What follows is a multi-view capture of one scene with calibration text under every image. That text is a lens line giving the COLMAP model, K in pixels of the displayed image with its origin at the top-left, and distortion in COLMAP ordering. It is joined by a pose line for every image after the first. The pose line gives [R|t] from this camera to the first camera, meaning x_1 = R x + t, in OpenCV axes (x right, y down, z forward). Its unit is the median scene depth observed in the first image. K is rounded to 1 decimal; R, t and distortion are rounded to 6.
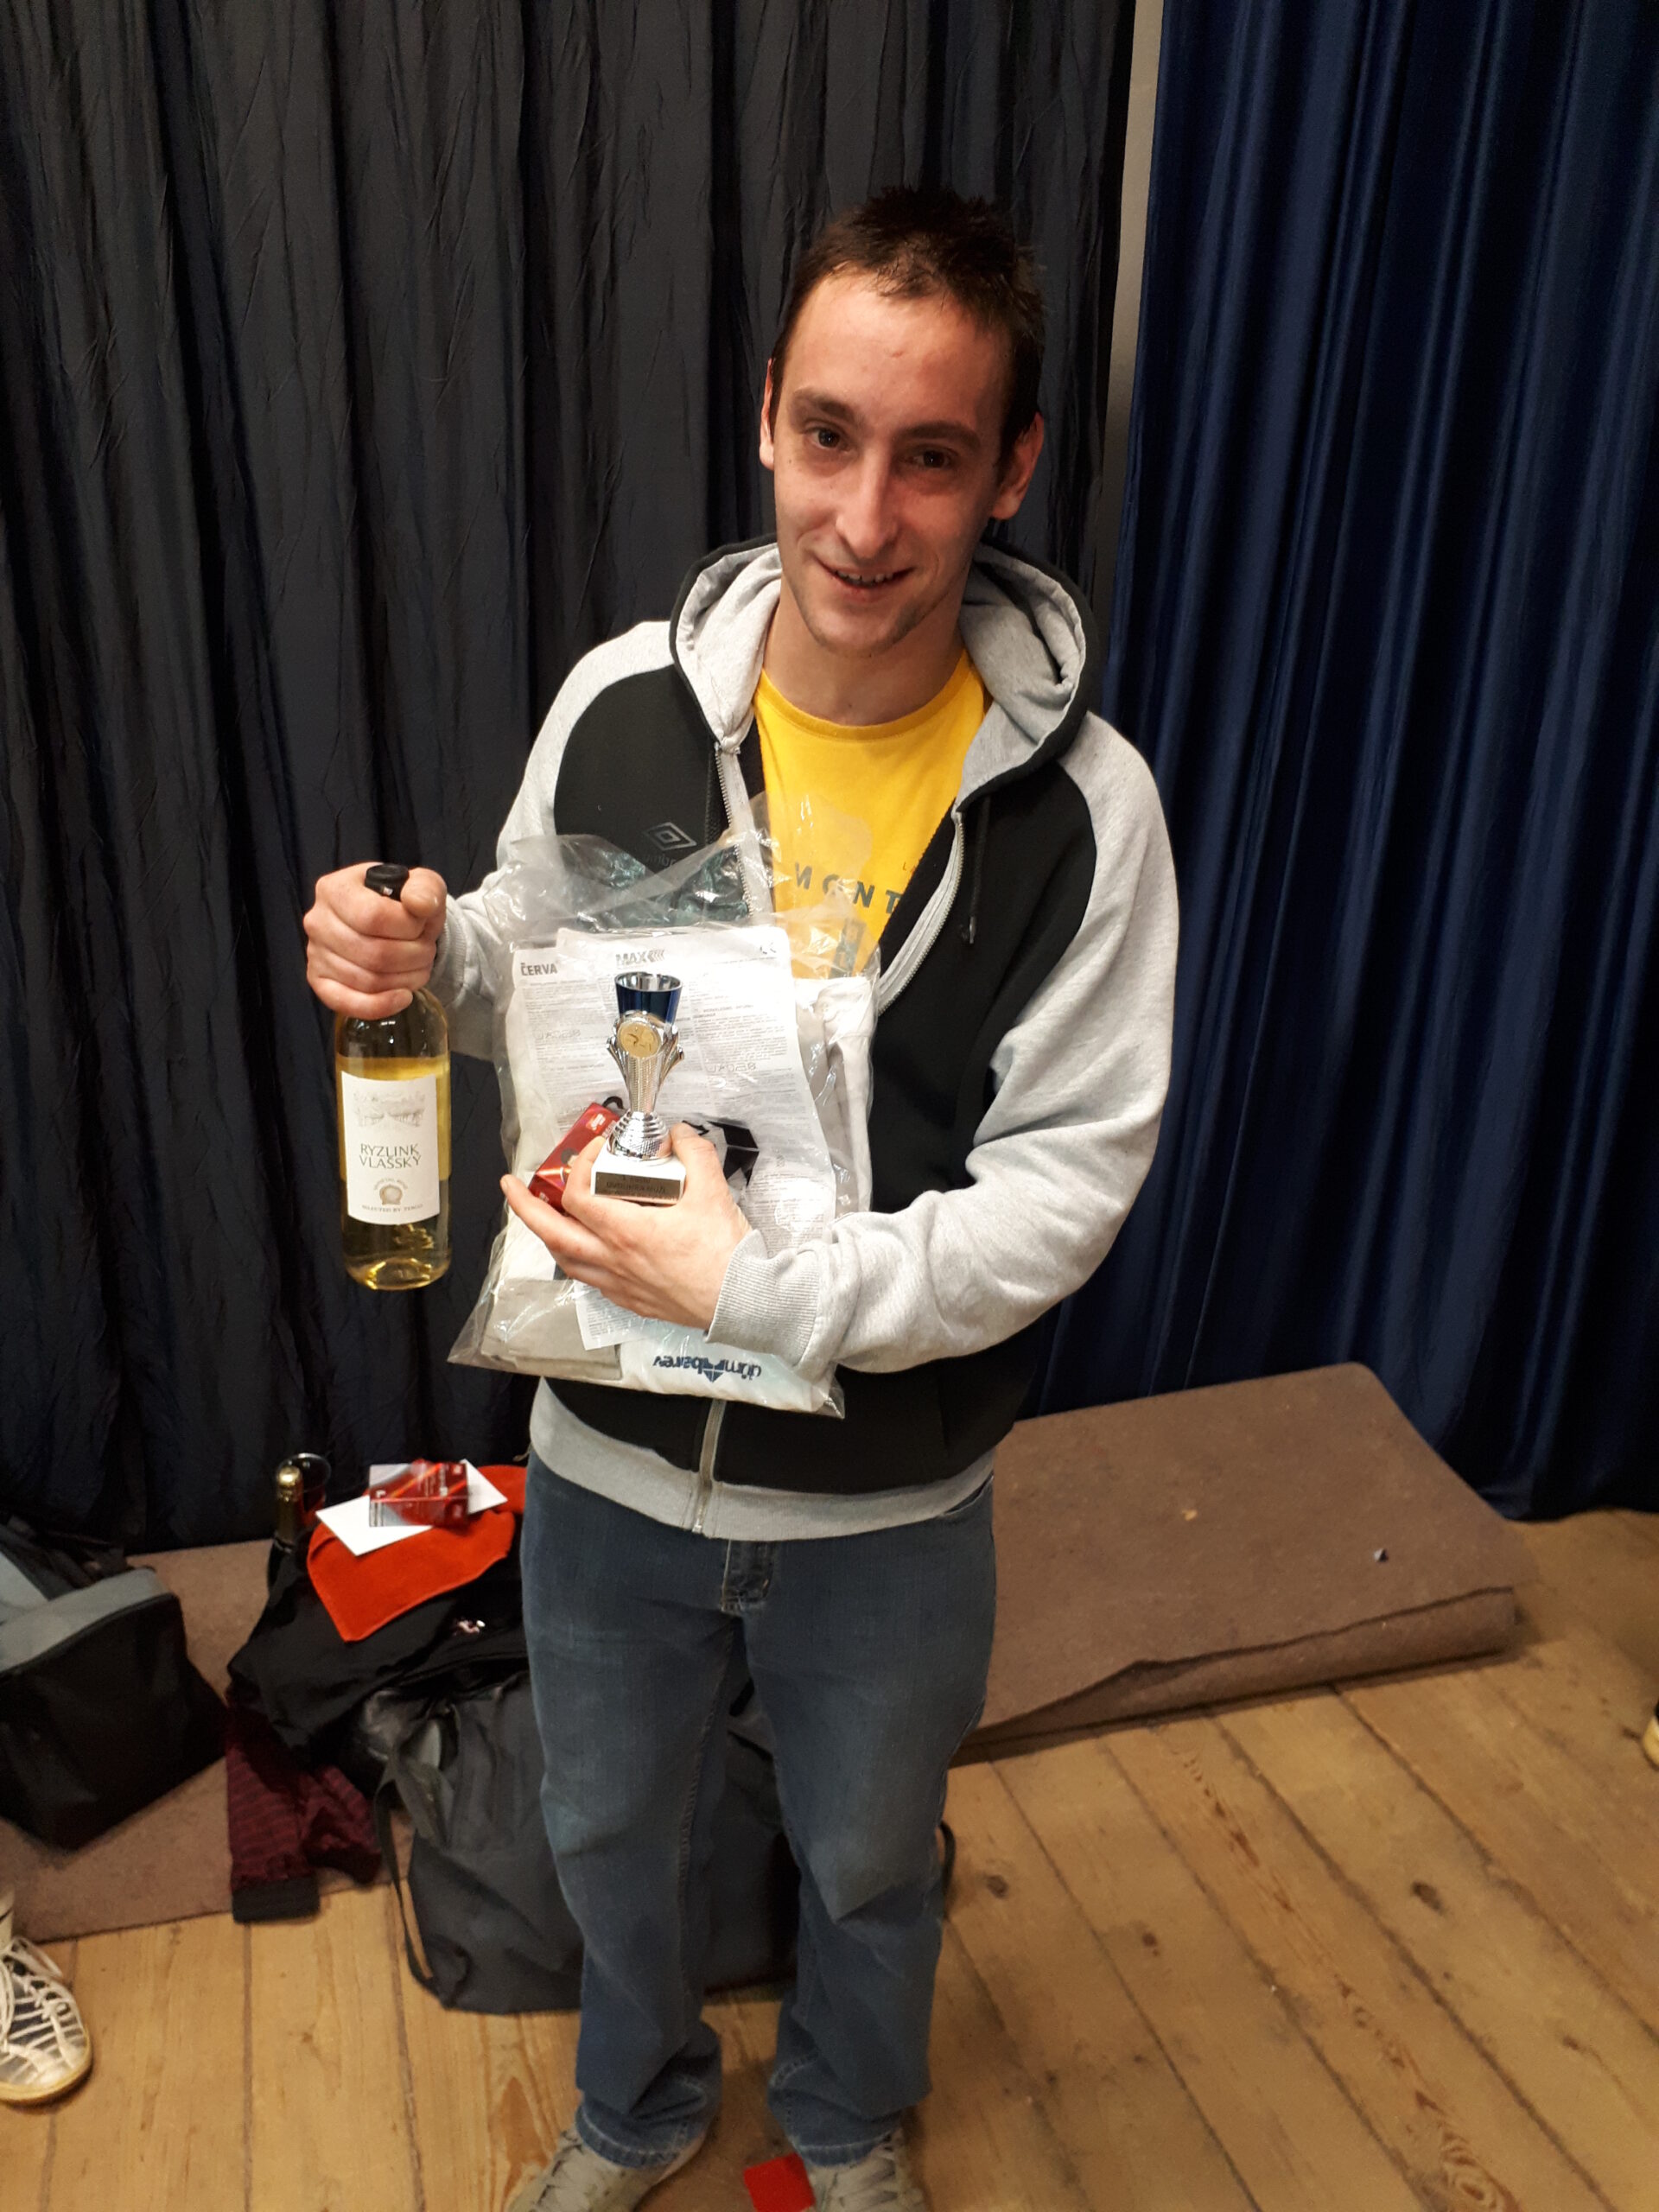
lens RADIAL K [[1751.3, 0, 827.3], [0, 1751.3, 1121.0], [0, 0, 1]] dist [0.002373, -0.004807]
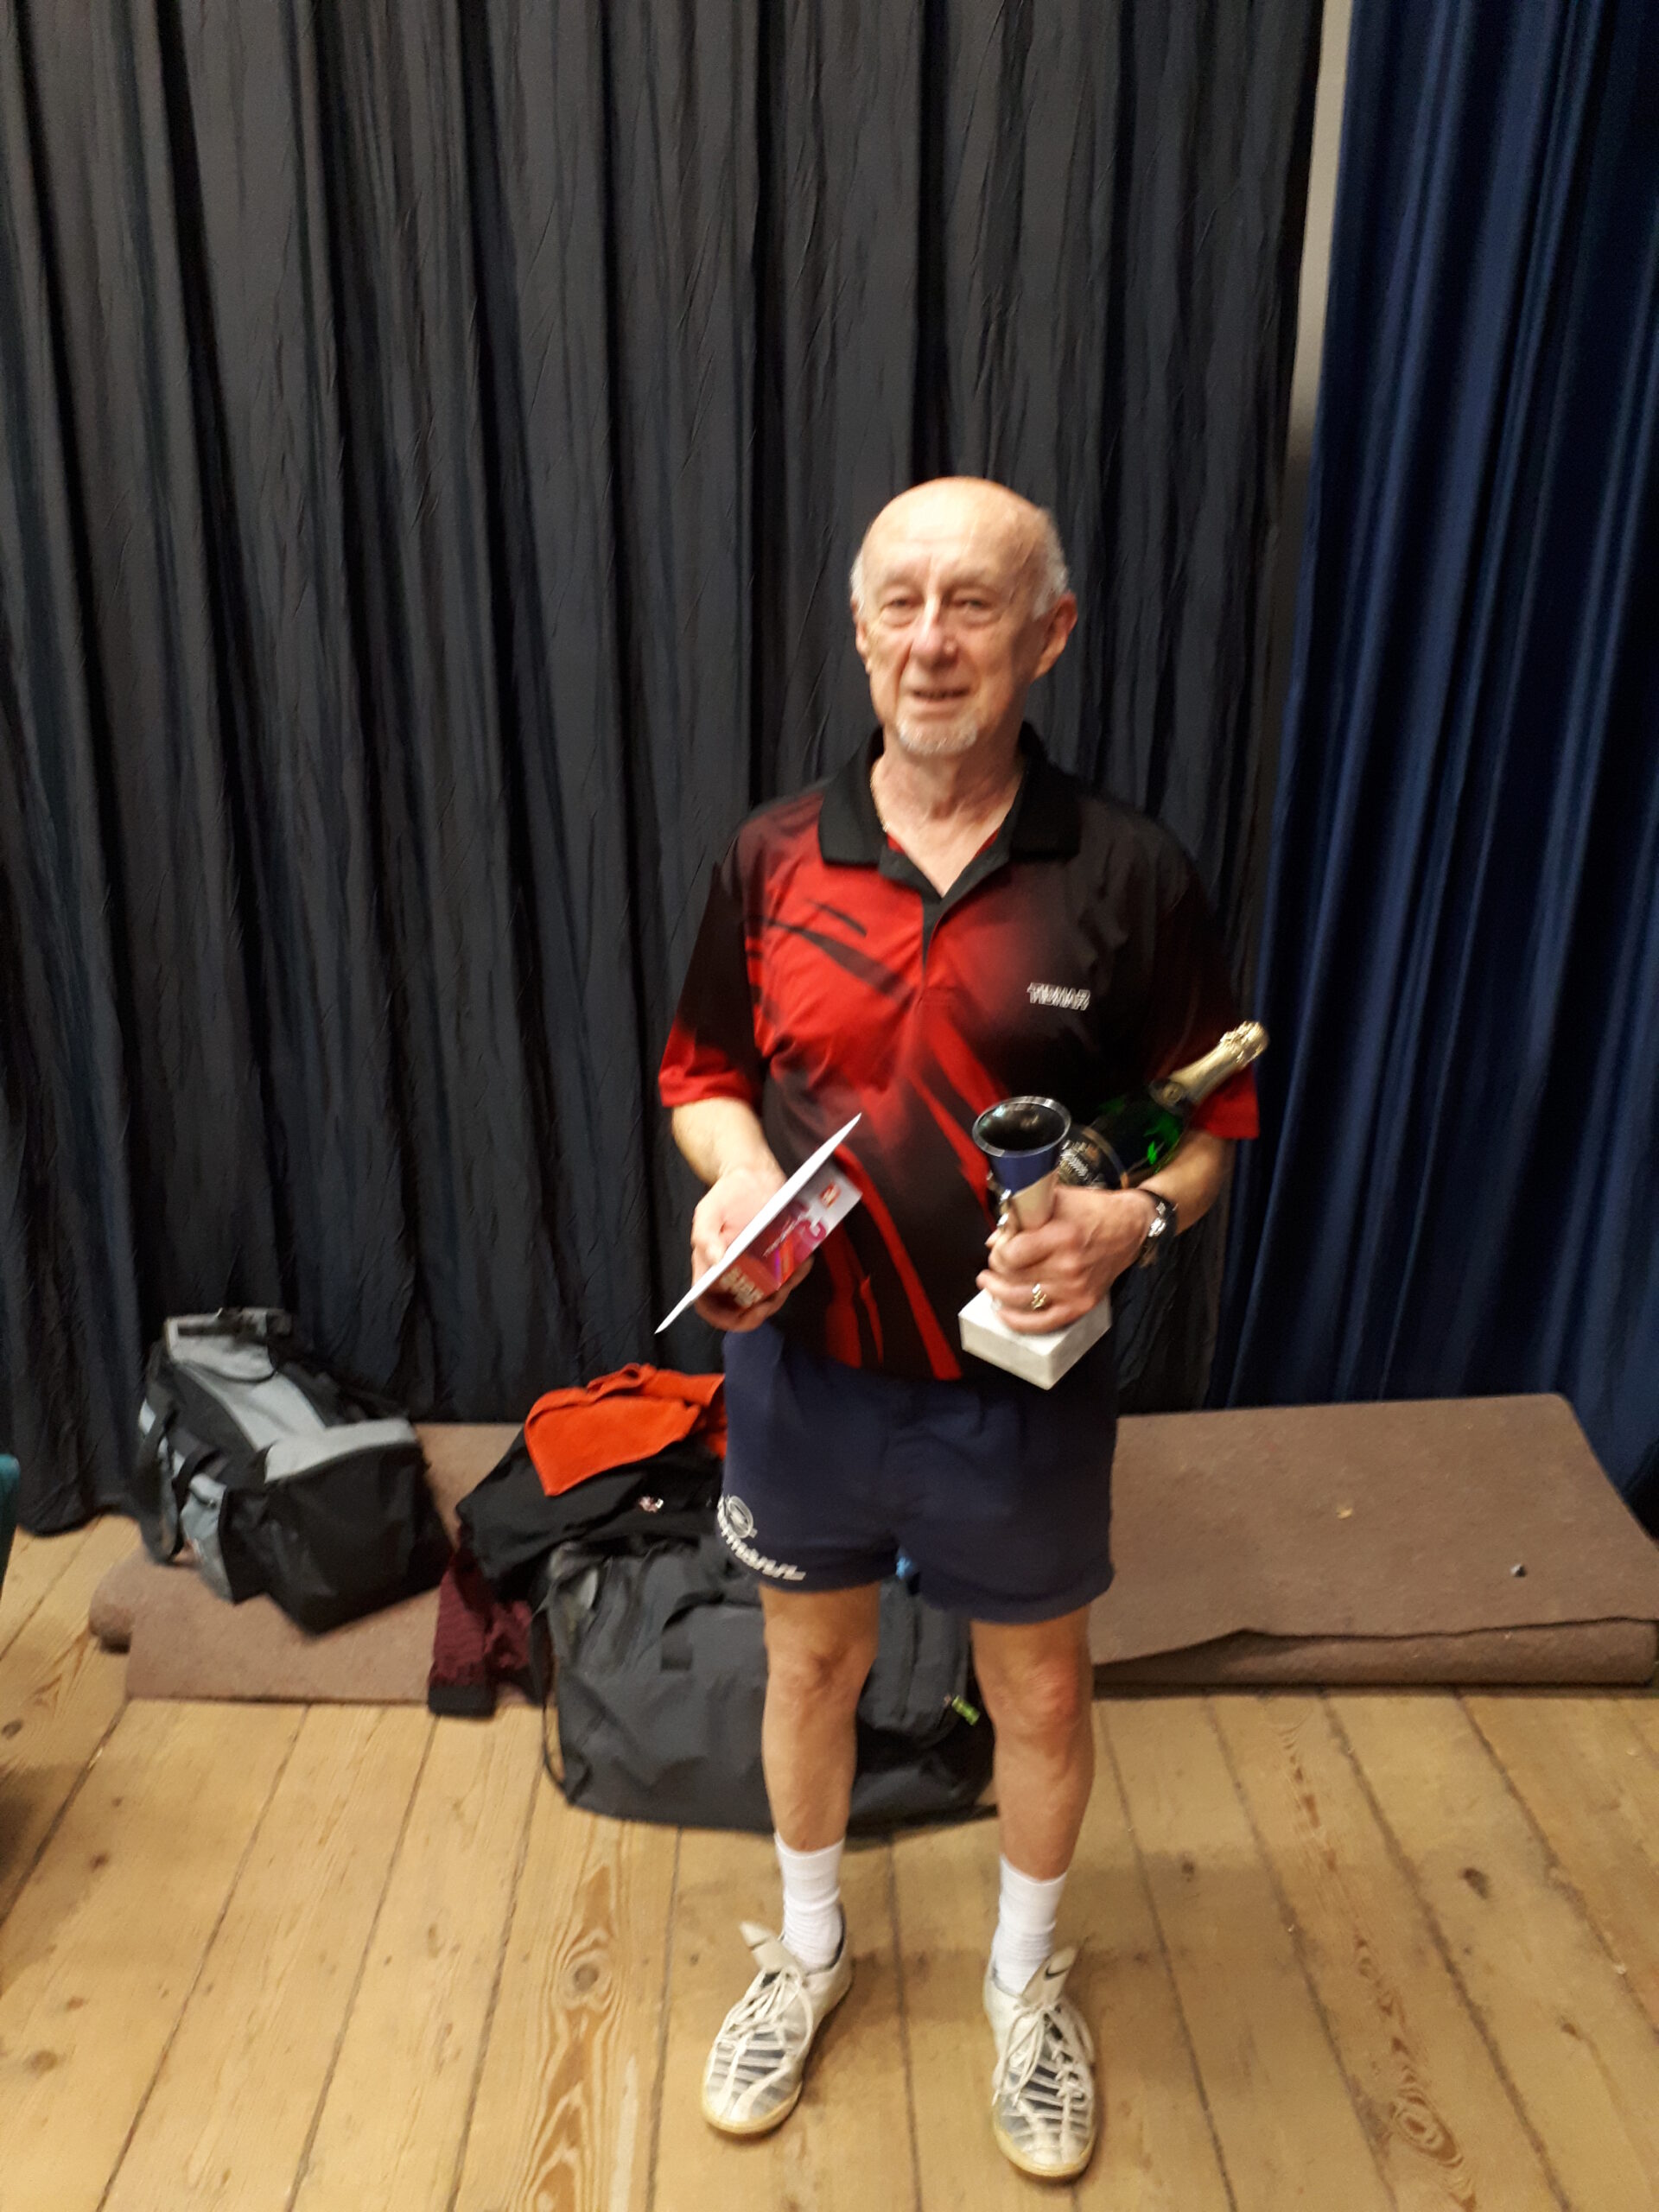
lens RADIAL K [[1745.1, 0, 839.1], [0, 1745.1, 1118.4], [0, 0, 1]] dist [0.006739, -0.010250]
pose [[0.962414, 0.073781, -0.261373, 0.228810], [-0.078640, 0.996870, -0.008168, 0.032157], [0.259952, 0.028415, 0.965203, -0.114642]]
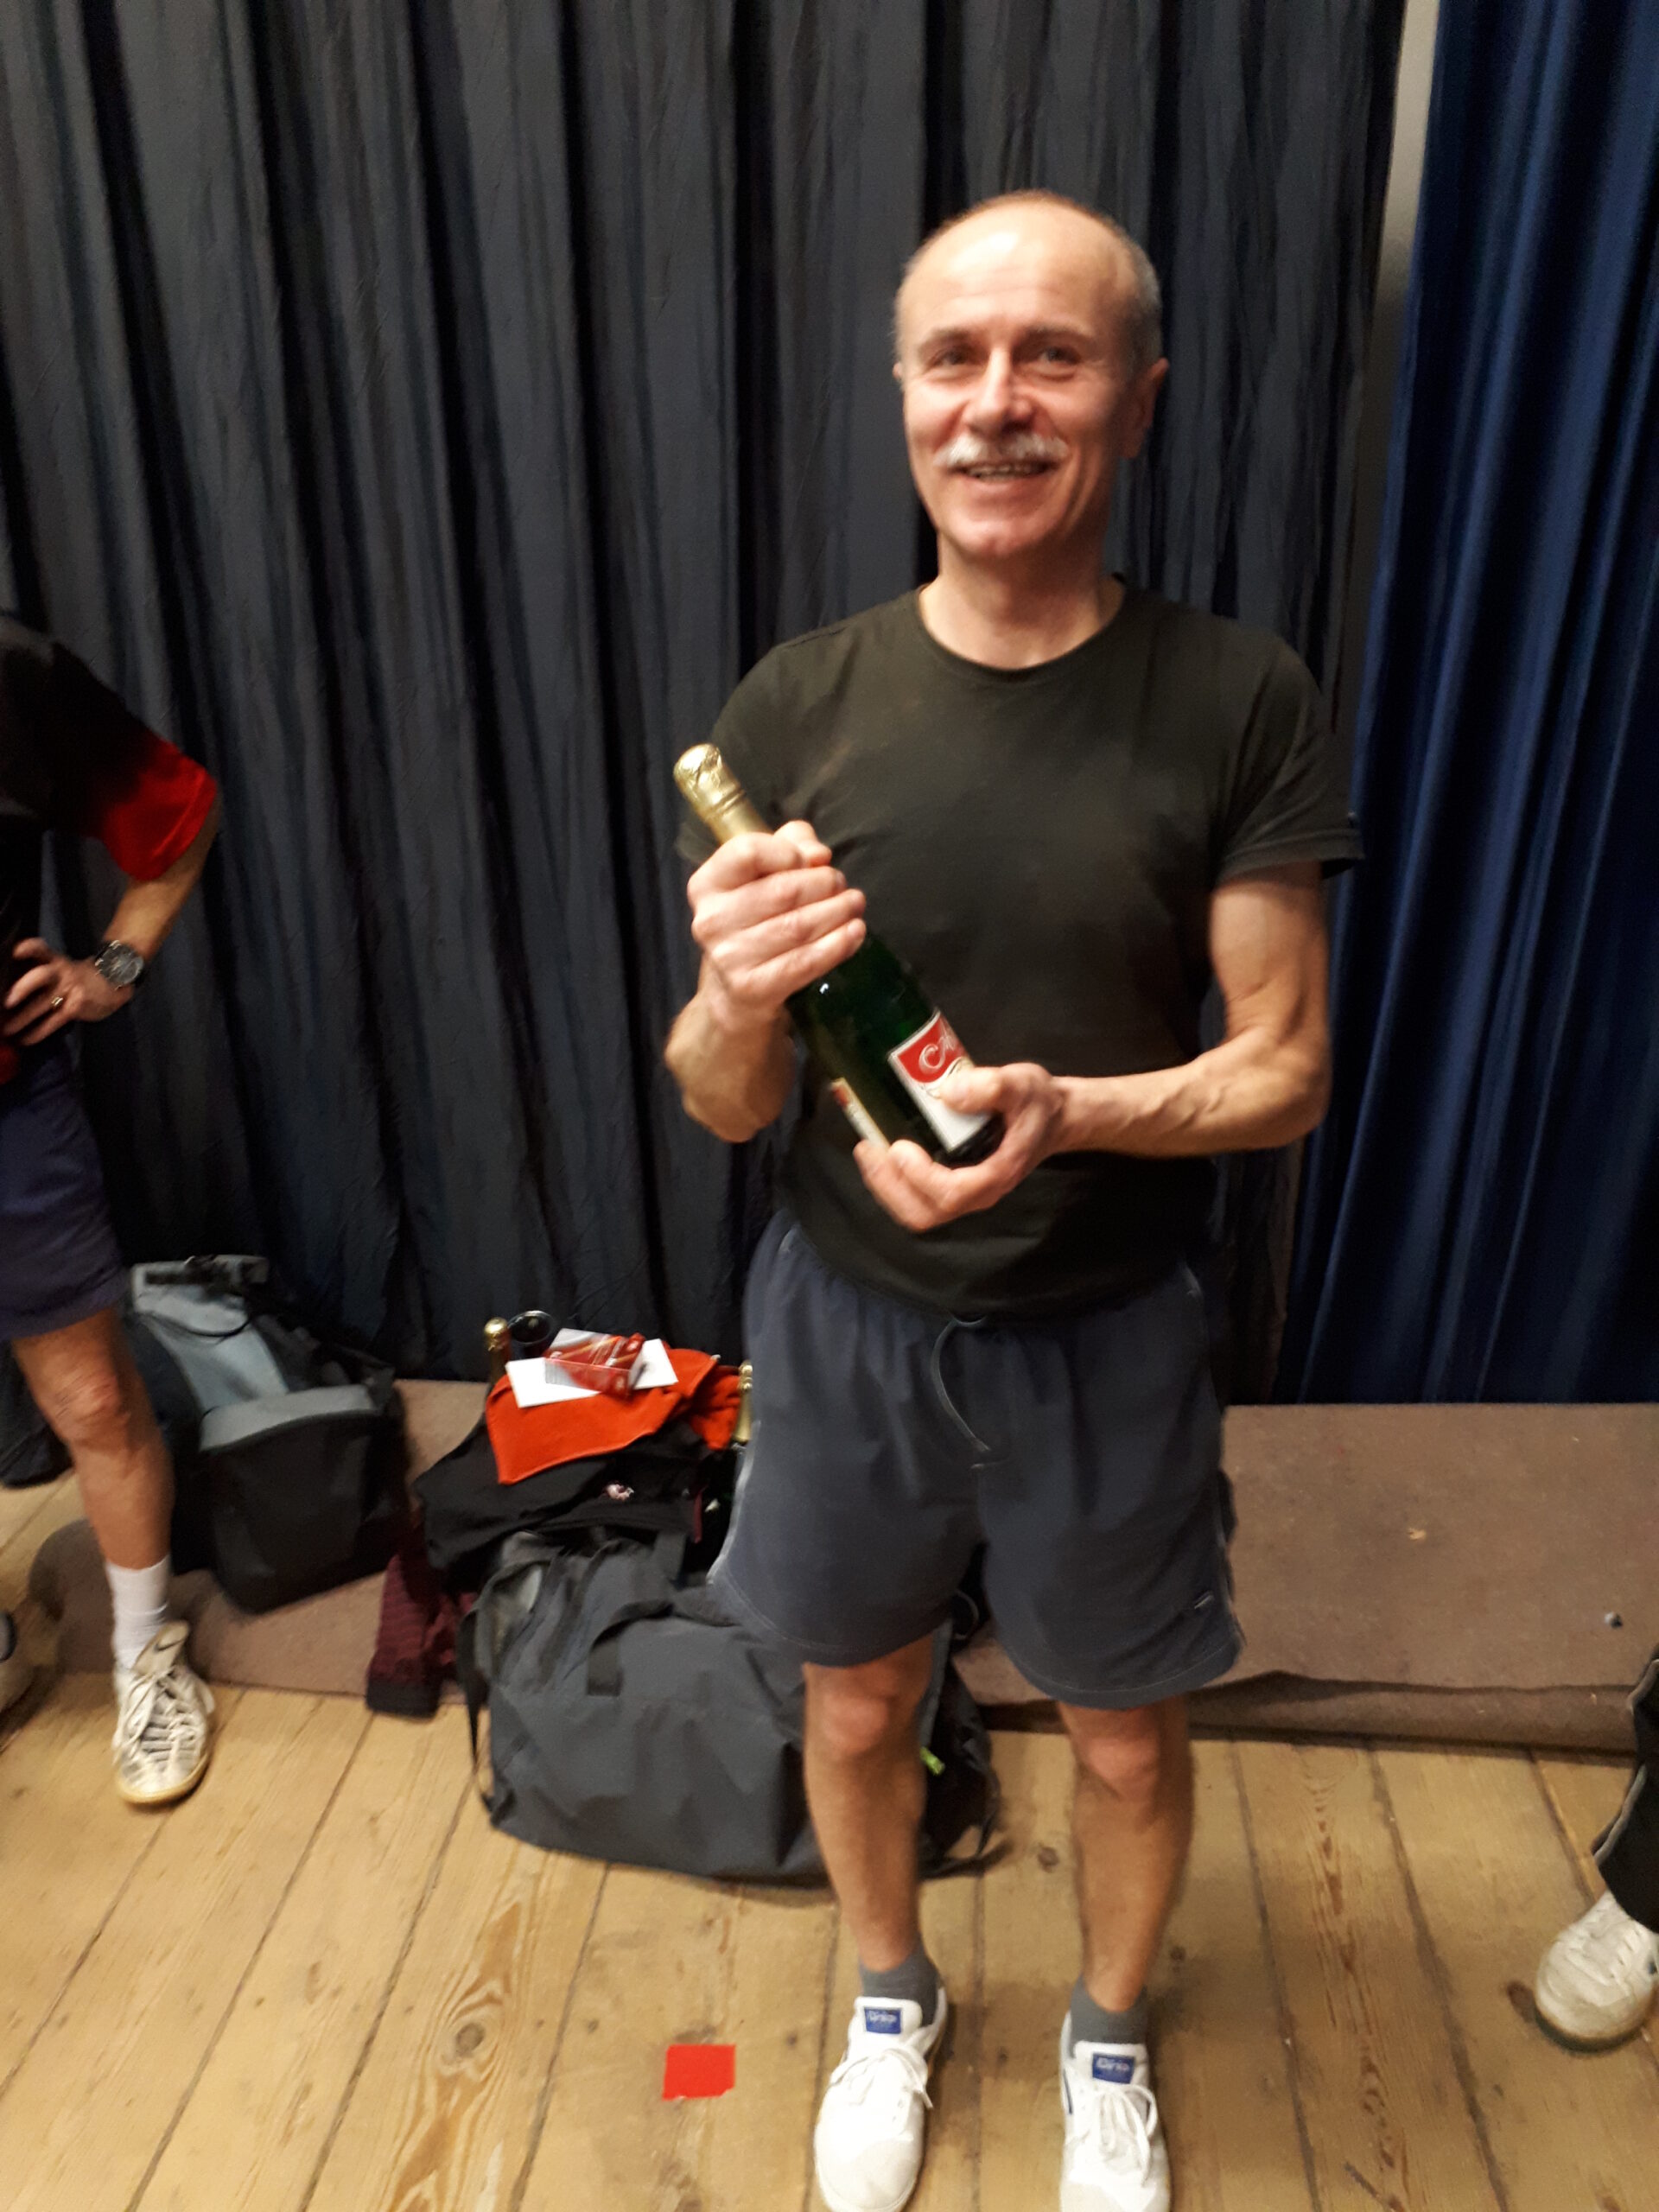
lens RADIAL K [[1751.6, 0, 850.8], [0, 1751.6, 1118.7], [0, 0, 1]] dist [0.002567, 0.004093]
pose [[0.928179, 0.114618, -0.354043, 0.308293], [-0.102239, 0.993318, 0.053541, -0.009048], [0.357814, -0.013498, 0.933695, 0.069396]]
